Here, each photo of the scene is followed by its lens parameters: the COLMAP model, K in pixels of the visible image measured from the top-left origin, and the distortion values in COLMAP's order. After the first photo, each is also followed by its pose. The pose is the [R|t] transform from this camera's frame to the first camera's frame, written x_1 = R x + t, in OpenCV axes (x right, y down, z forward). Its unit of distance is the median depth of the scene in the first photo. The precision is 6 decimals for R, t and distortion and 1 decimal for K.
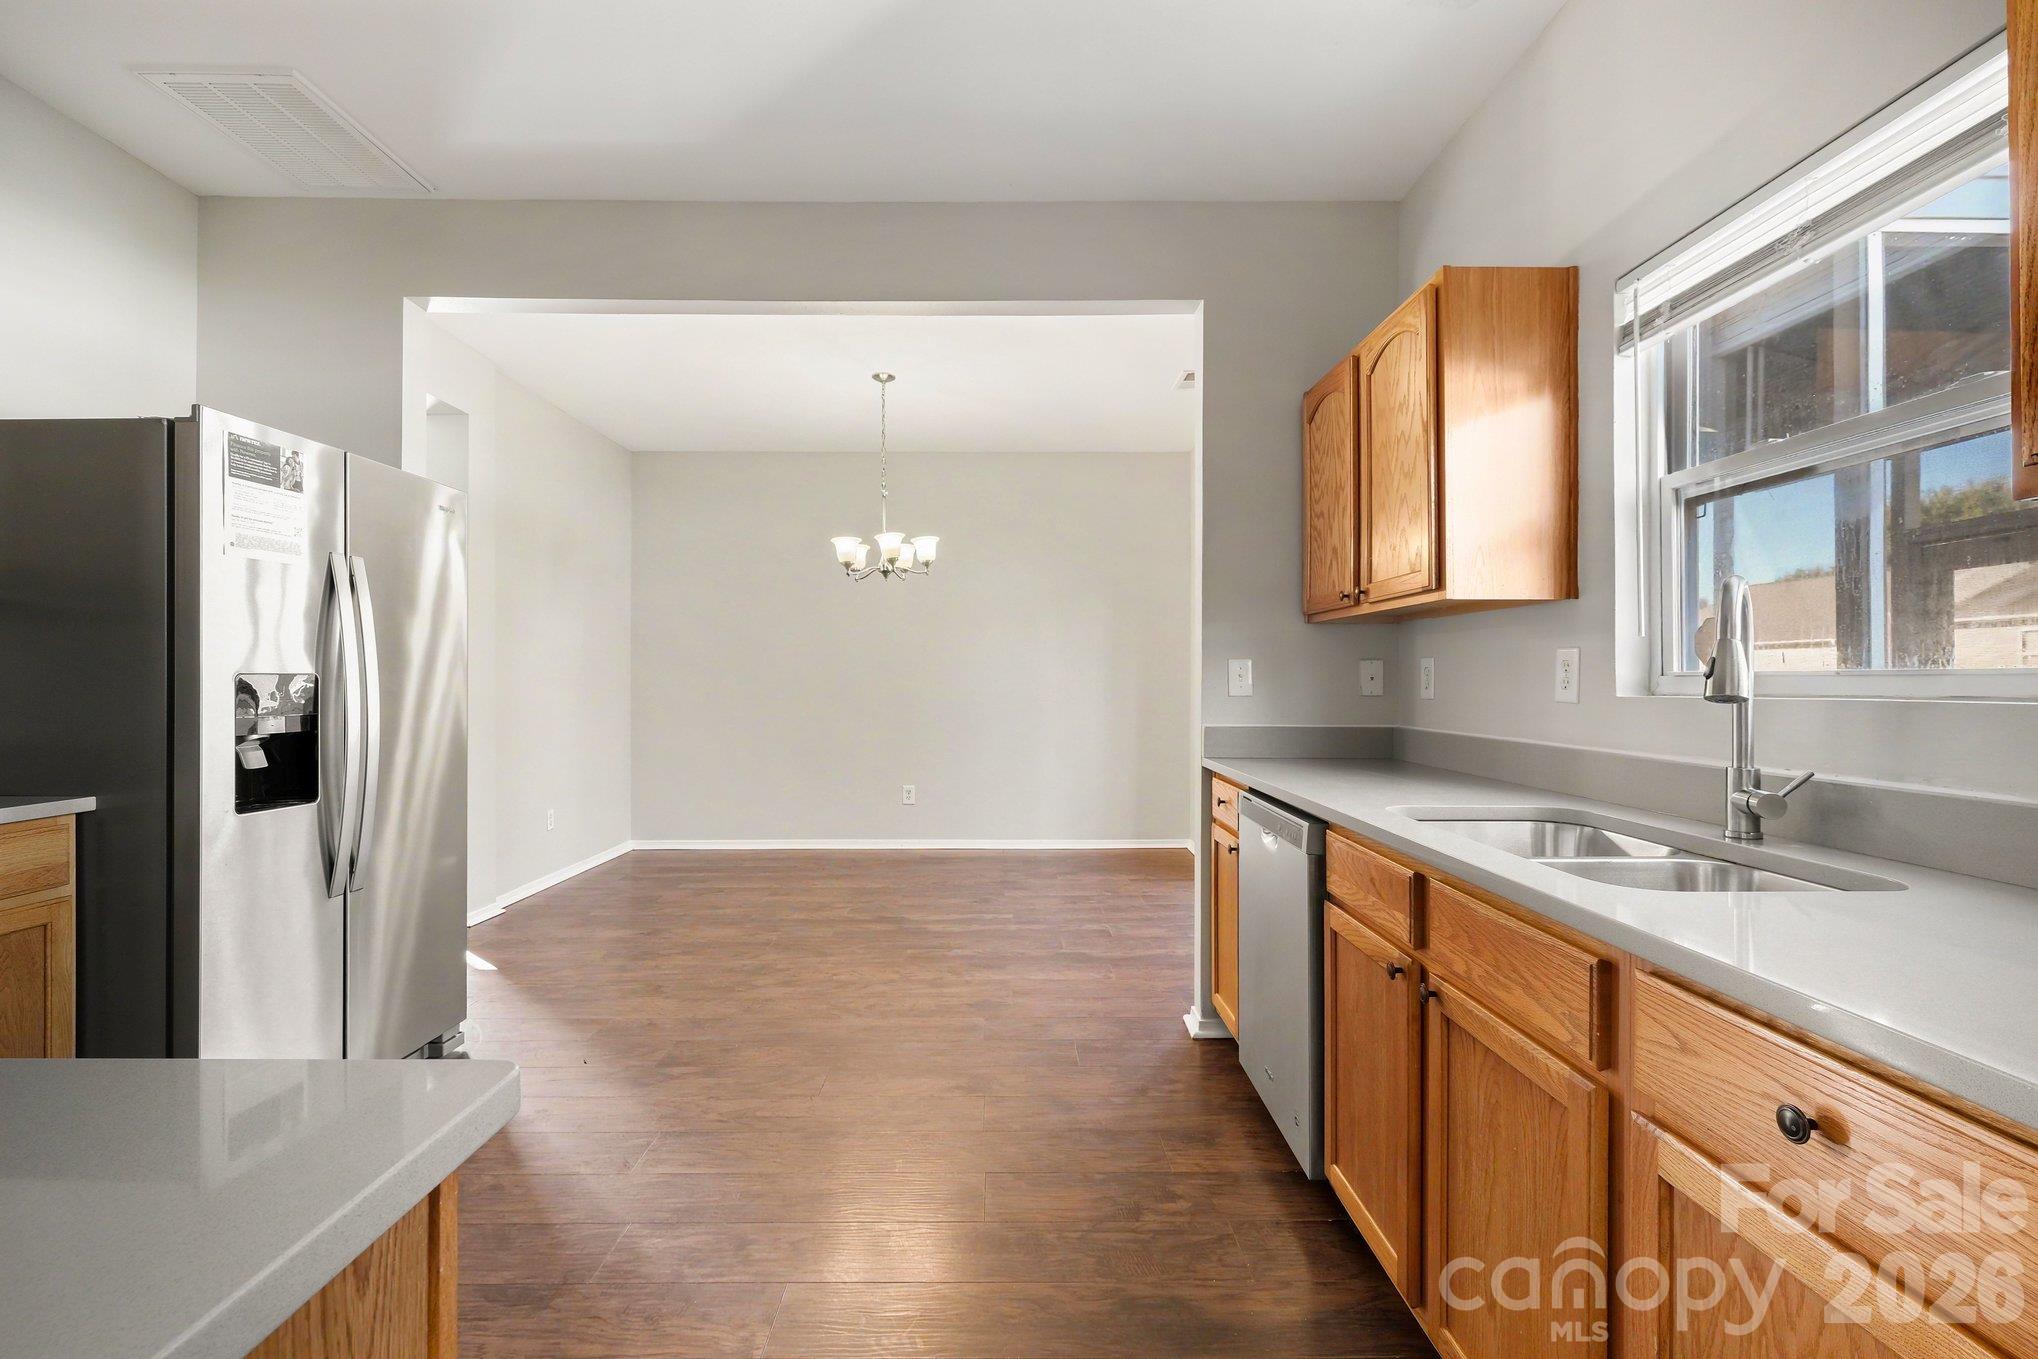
lens RADIAL K [[896.8, 0, 1009.1], [0, 896.8, 676.4], [0, 0, 1]] dist [0.000981, 0.000207]
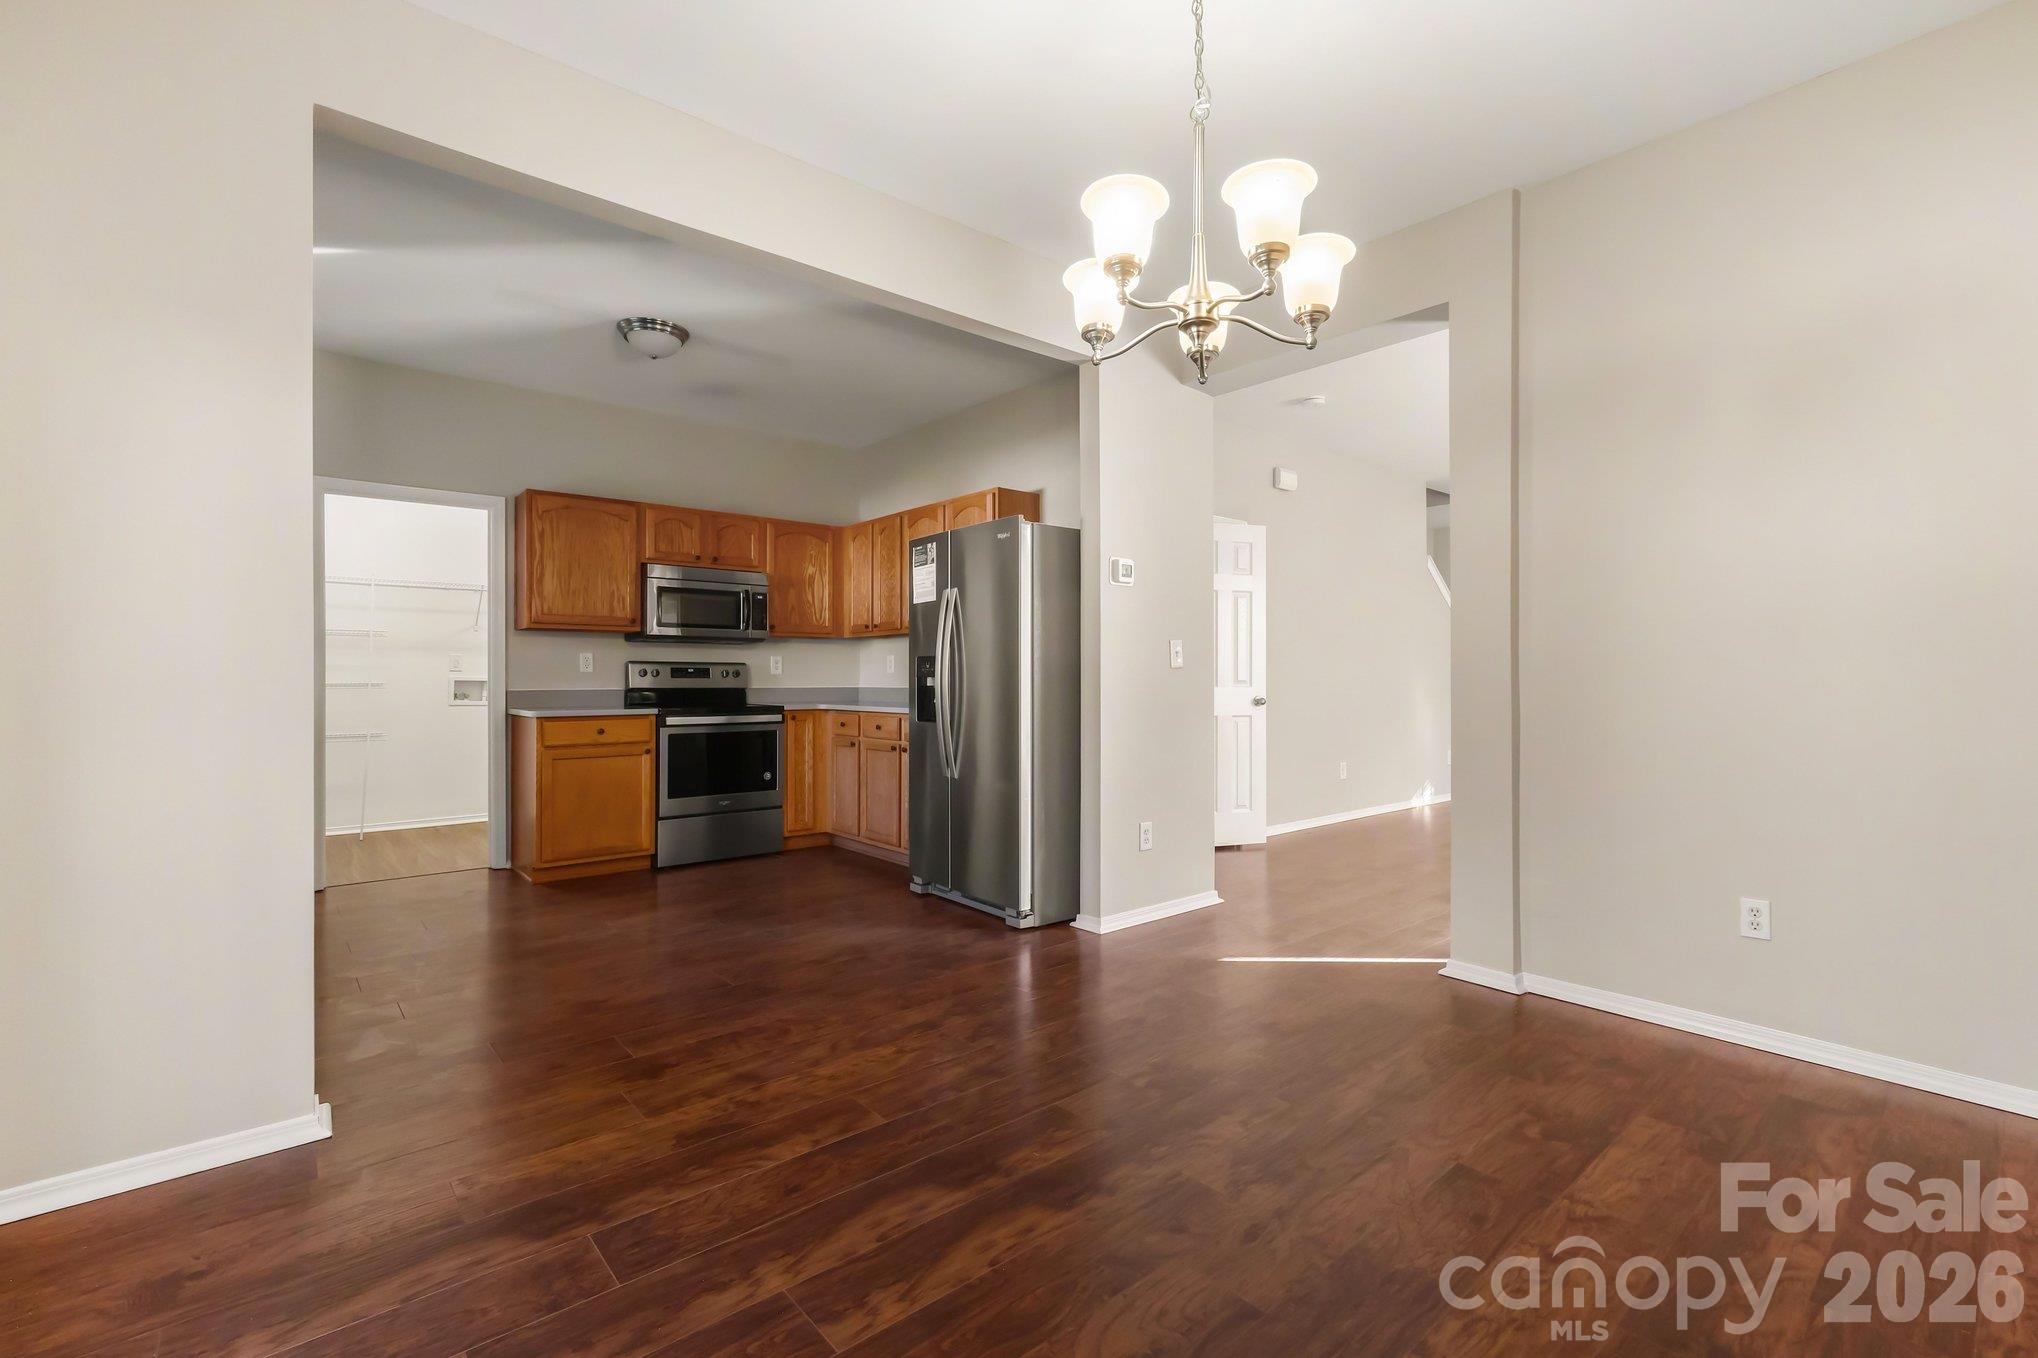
lens RADIAL K [[896.8, 0, 1009.1], [0, 896.8, 675.9], [0, 0, 1]] dist [0.000981, 0.000207]
pose [[-0.770871, -0.002006, -0.636988, 0.258299], [0.002666, 0.999976, -0.006376, 0.041911], [0.636986, -0.006613, -0.770847, 2.060774]]
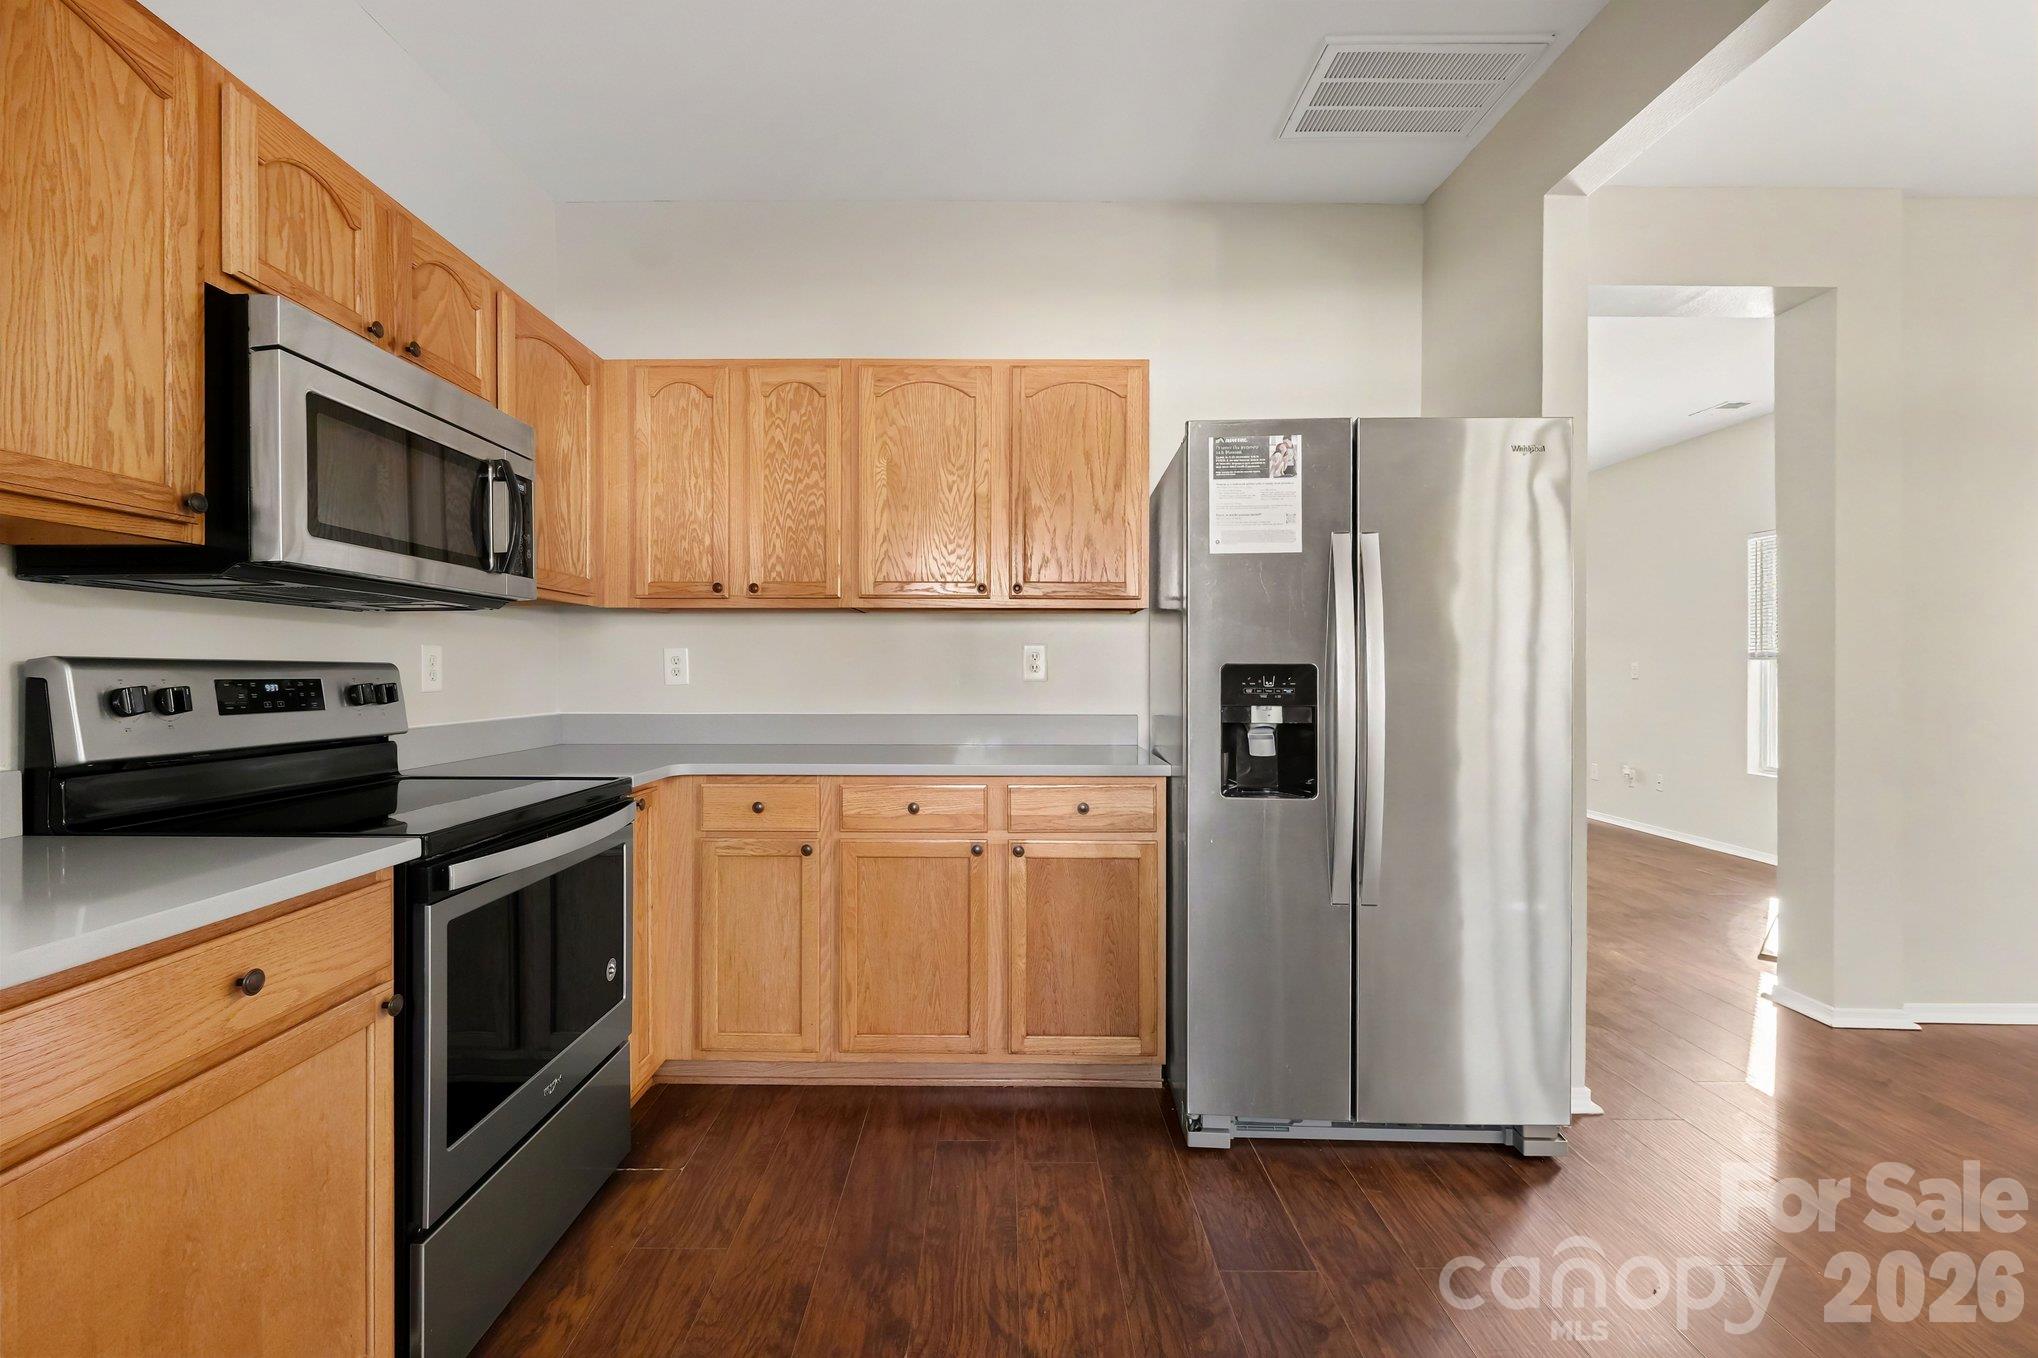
lens RADIAL K [[896.8, 0, 1009.1], [0, 896.8, 675.9], [0, 0, 1]] dist [0.000981, 0.000207]
pose [[-0.009581, 0.004211, -0.999945, 0.144892], [0.002396, 0.999988, 0.004188, 0.004238], [0.999951, -0.002356, -0.009591, 0.553259]]
